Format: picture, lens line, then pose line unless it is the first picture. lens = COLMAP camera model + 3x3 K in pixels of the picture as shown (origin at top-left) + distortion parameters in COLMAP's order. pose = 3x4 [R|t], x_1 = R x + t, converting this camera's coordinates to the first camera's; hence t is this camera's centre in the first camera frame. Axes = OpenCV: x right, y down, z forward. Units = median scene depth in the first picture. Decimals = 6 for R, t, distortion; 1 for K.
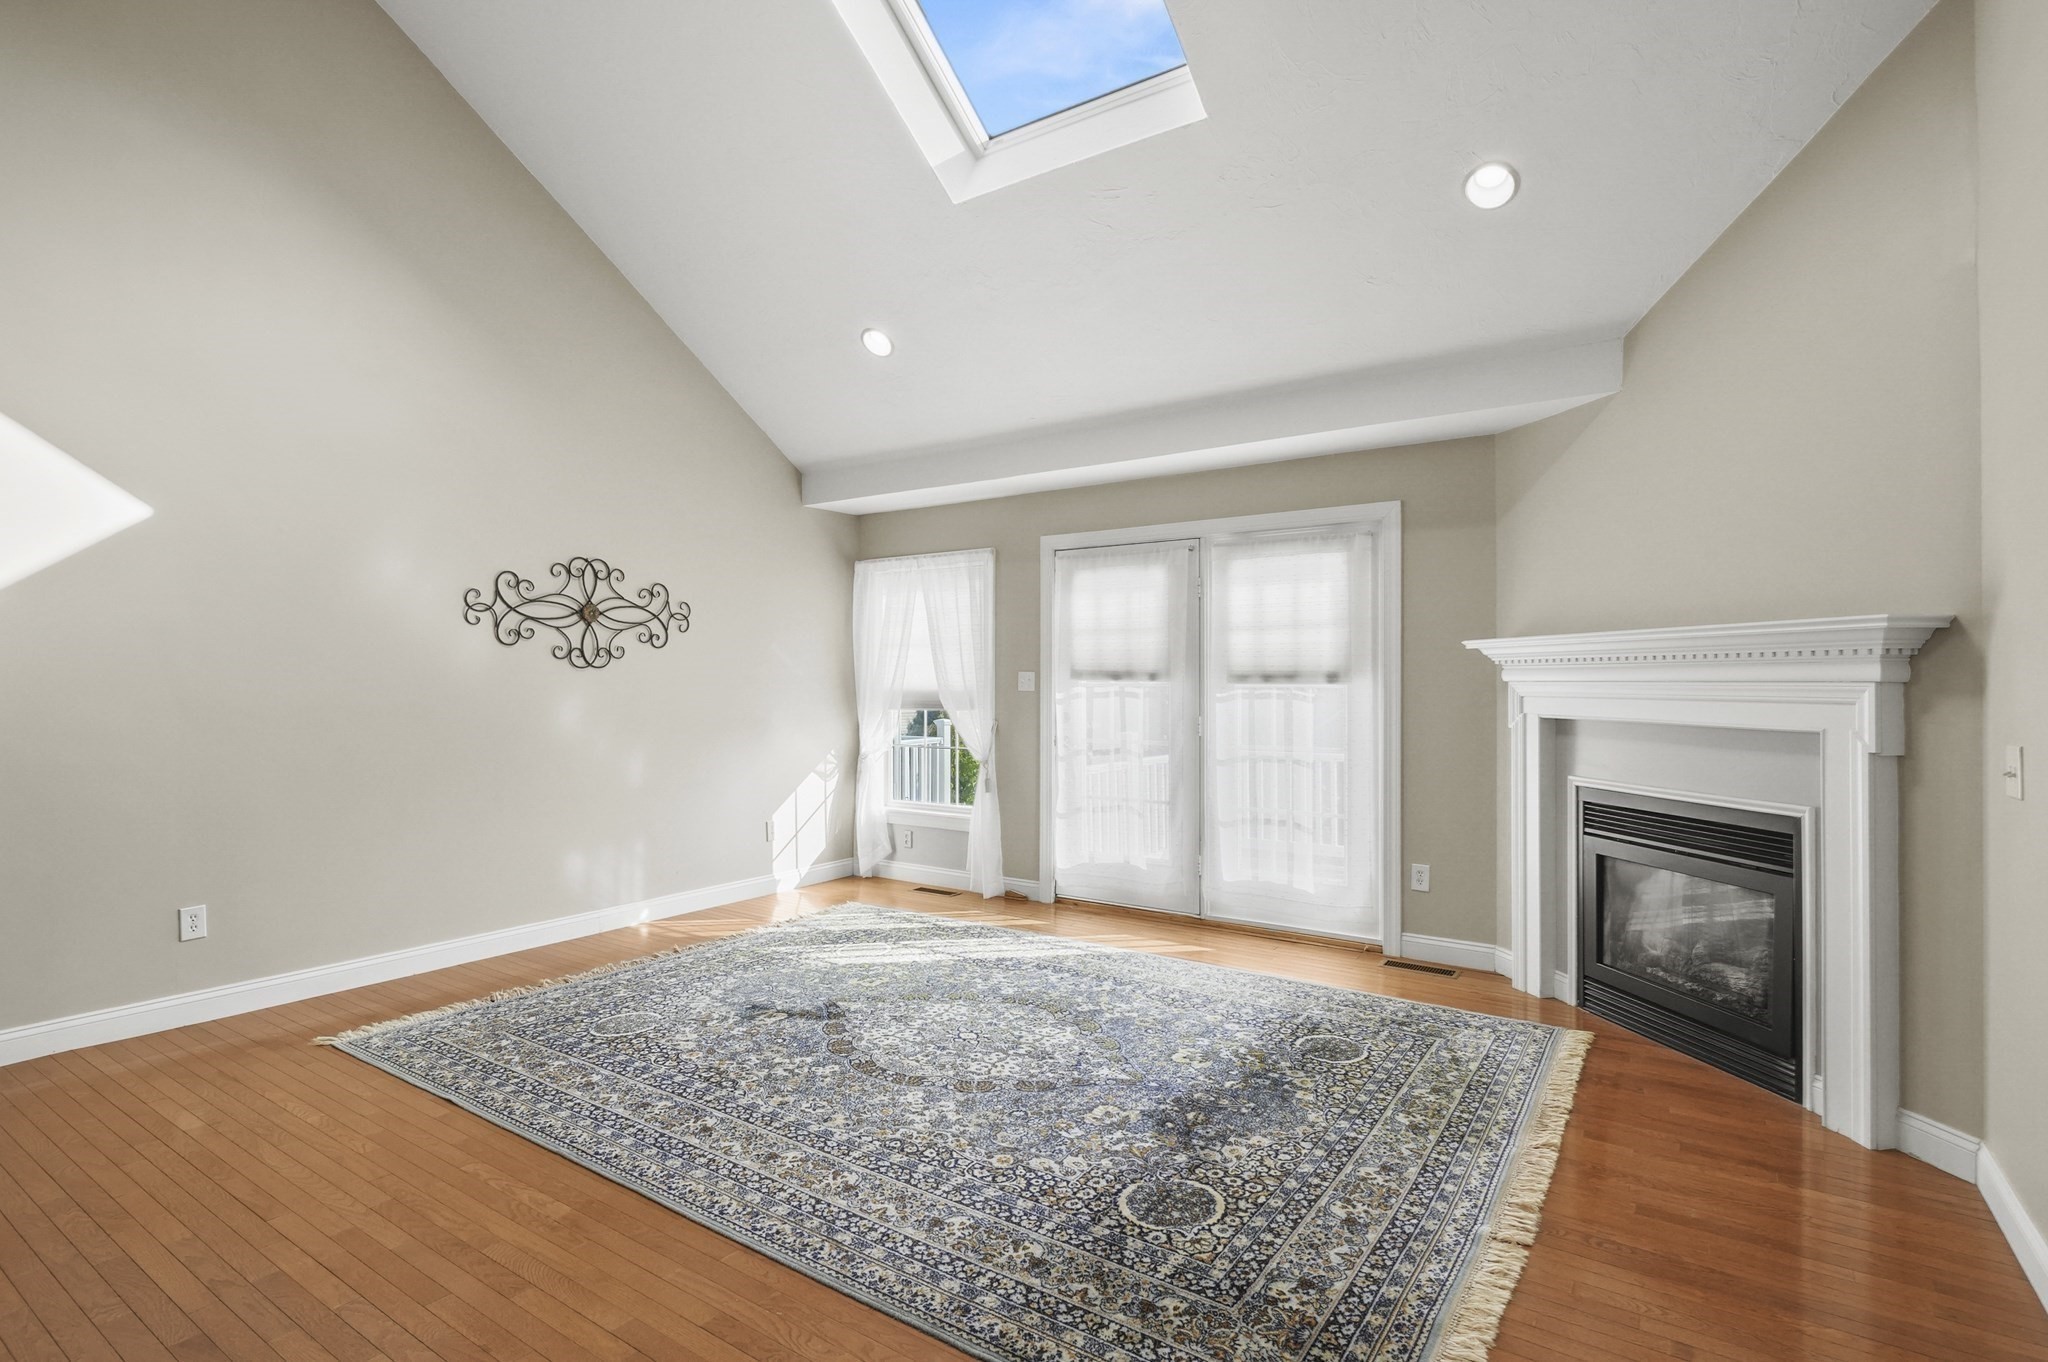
lens RADIAL K [[996.1, 0, 1019.9], [0, 996.1, 675.9], [0, 0, 1]] dist [-0.000853, -0.008749]
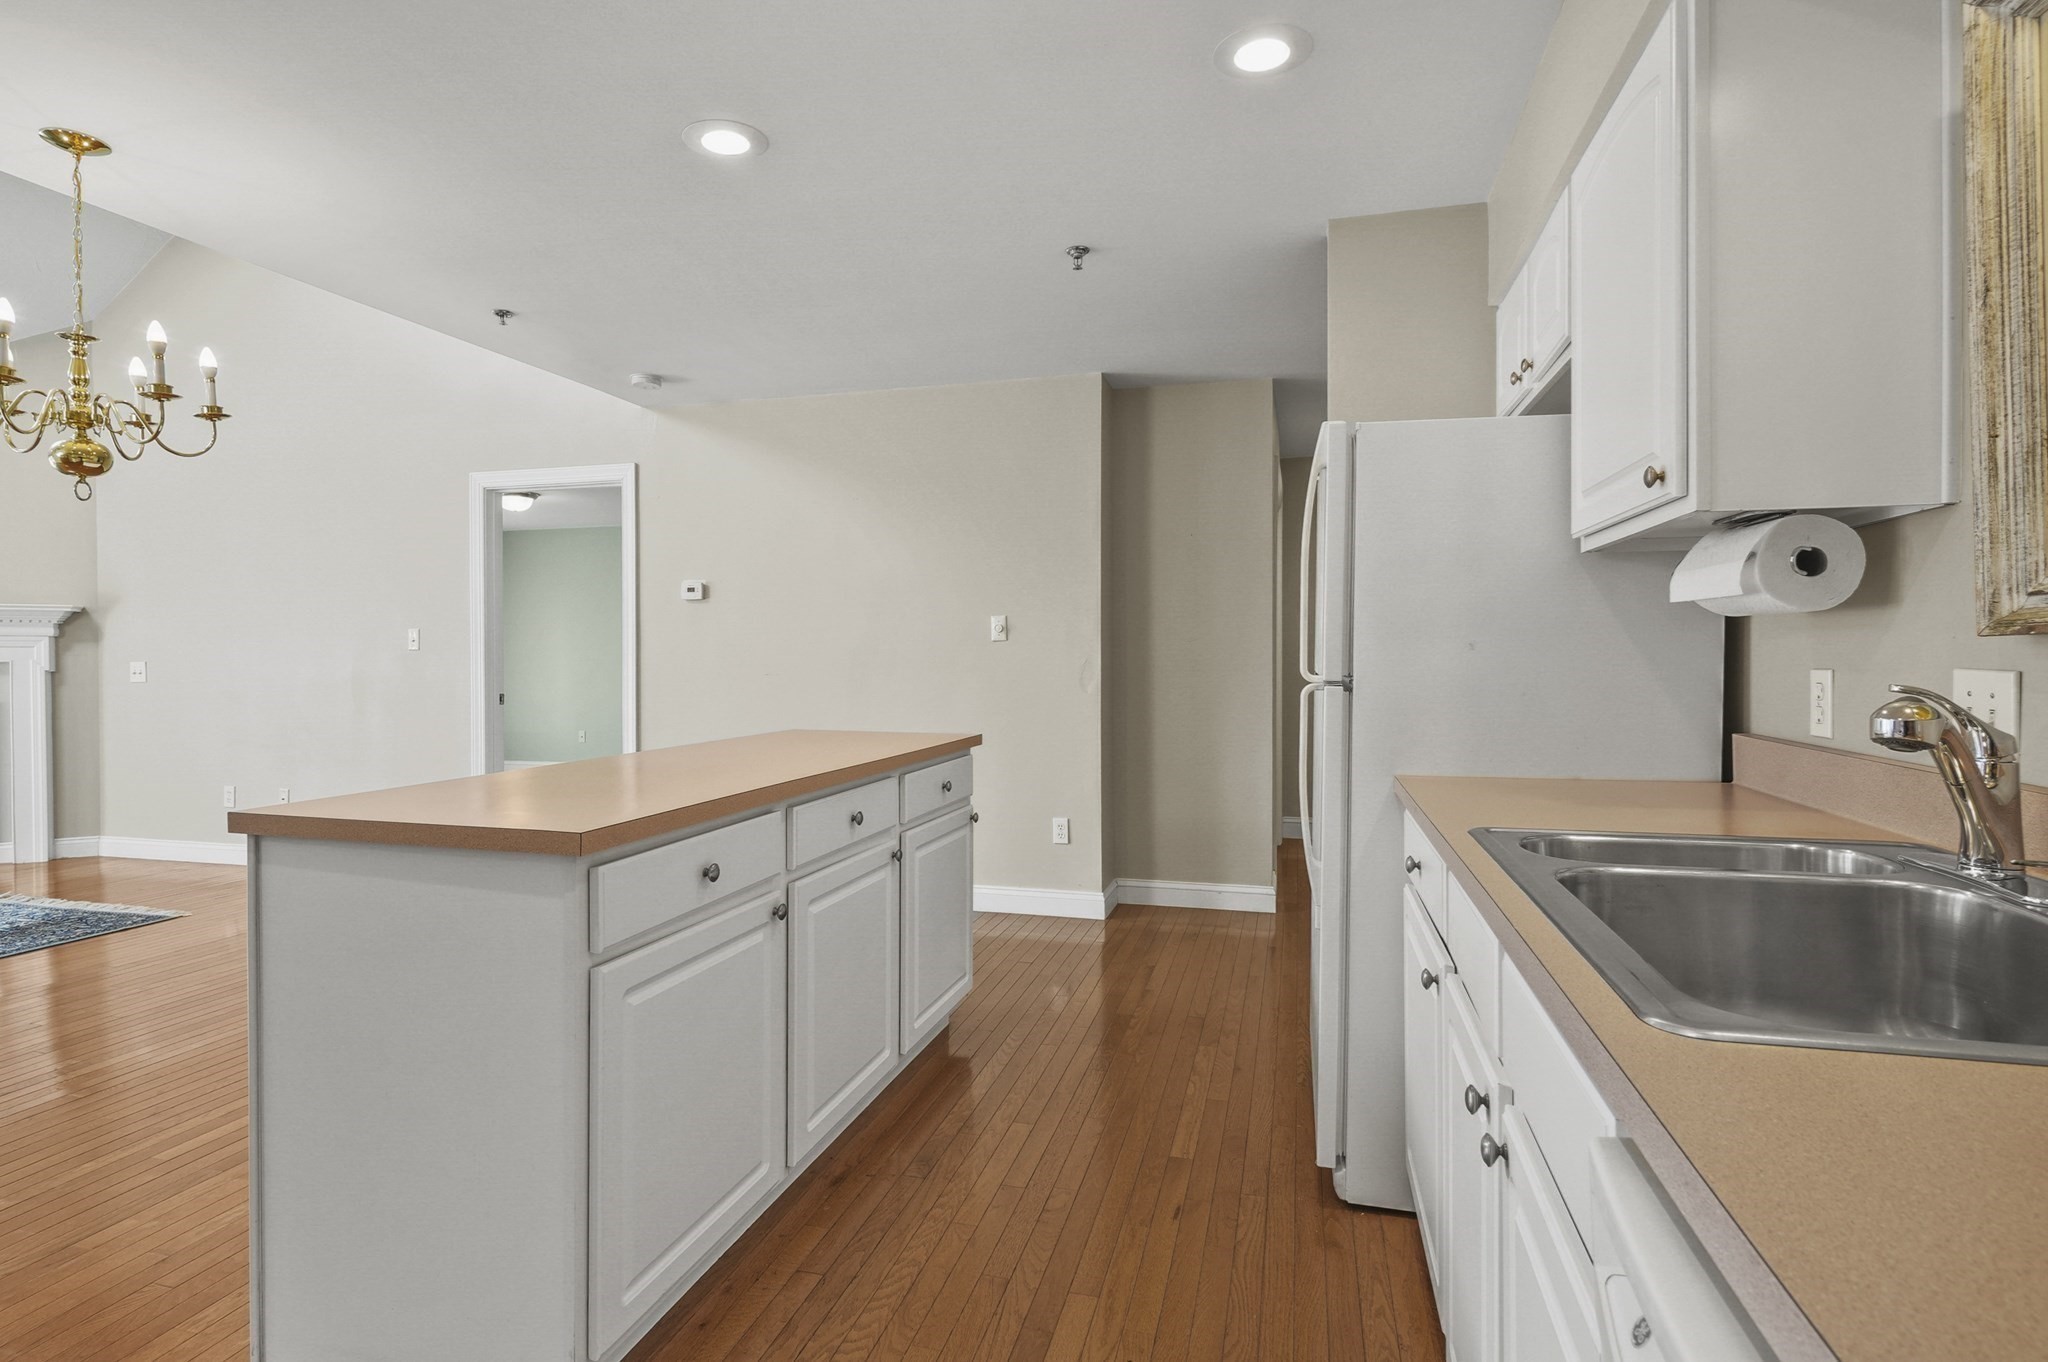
lens RADIAL K [[996.1, 0, 1003.1], [0, 996.1, 653.2], [0, 0, 1]] dist [-0.000853, -0.008749]
pose [[-0.350025, -0.001468, 0.936739, -1.039160], [-0.003214, 0.999995, 0.000367, 0.020108], [-0.936735, -0.002882, -0.350028, -0.088996]]
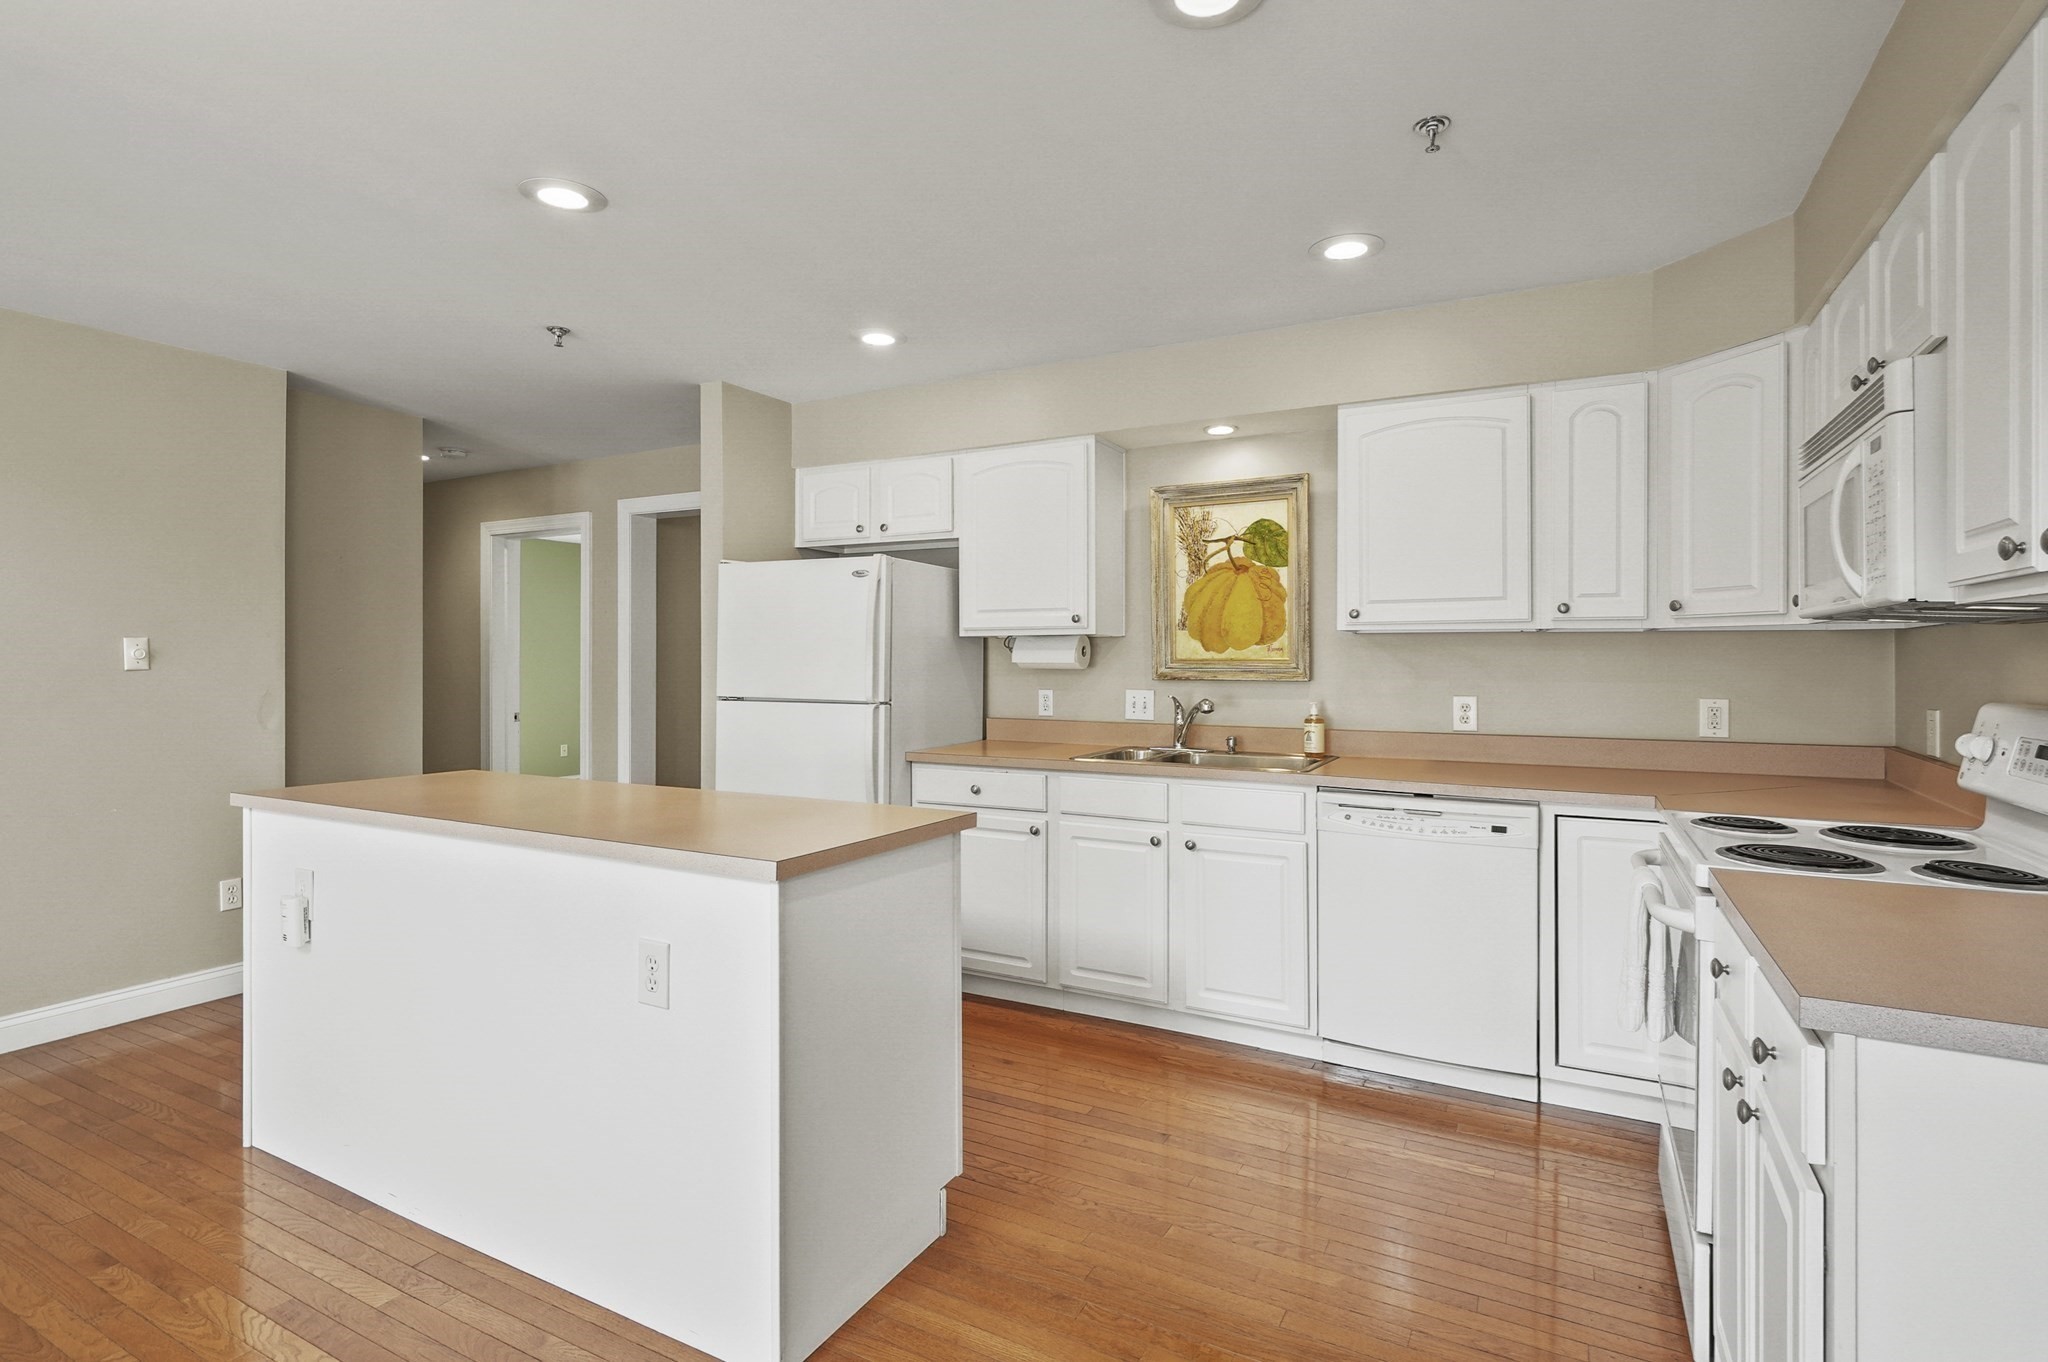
lens RADIAL K [[996.1, 0, 996.3], [0, 996.1, 662.5], [0, 0, 1]] dist [-0.000853, -0.008749]
pose [[-0.996331, -0.001077, -0.085579, -0.718871], [-0.000739, 0.999992, -0.003991, 0.005530], [0.085583, -0.003913, -0.996323, 0.374791]]
